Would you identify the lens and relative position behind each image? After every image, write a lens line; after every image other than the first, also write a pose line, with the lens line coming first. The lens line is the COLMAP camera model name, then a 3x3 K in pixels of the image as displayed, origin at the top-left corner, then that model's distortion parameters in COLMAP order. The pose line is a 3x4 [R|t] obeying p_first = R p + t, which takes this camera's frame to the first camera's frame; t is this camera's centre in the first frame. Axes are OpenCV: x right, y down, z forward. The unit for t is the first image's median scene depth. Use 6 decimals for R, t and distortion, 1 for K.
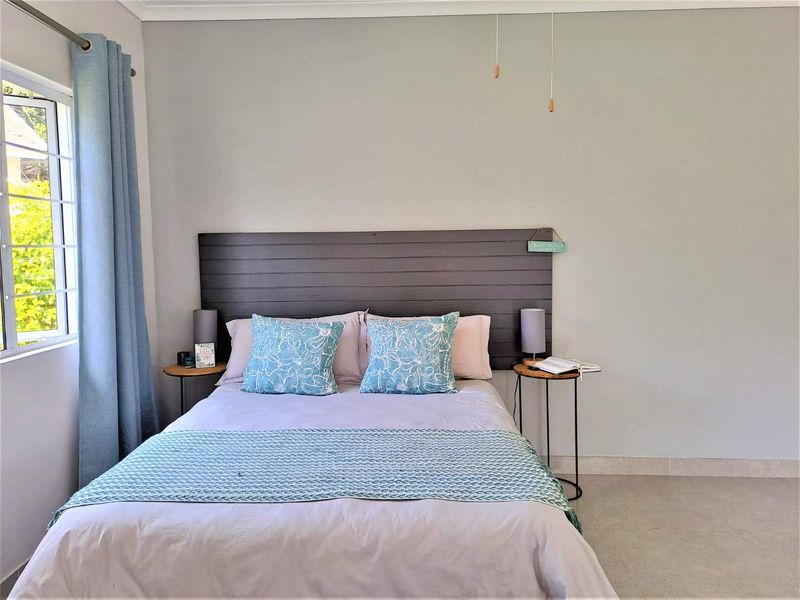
lens RADIAL K [[582.4, 0, 390.1], [0, 582.4, 290.0], [0, 0, 1]] dist [0.108443, -0.141912]
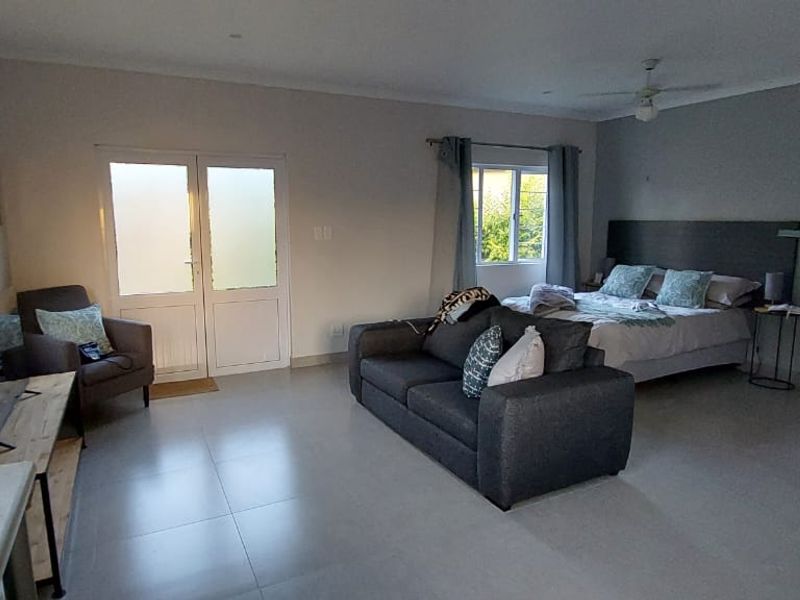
lens RADIAL K [[533.7, 0, 376.9], [0, 533.7, 283.3], [0, 0, 1]] dist [-0.090528, 0.128472]
pose [[0.462614, 0.118695, -0.878578, 1.081960], [-0.071429, 0.992766, 0.096511, 0.001417], [0.883677, 0.018108, 0.467746, -0.666564]]
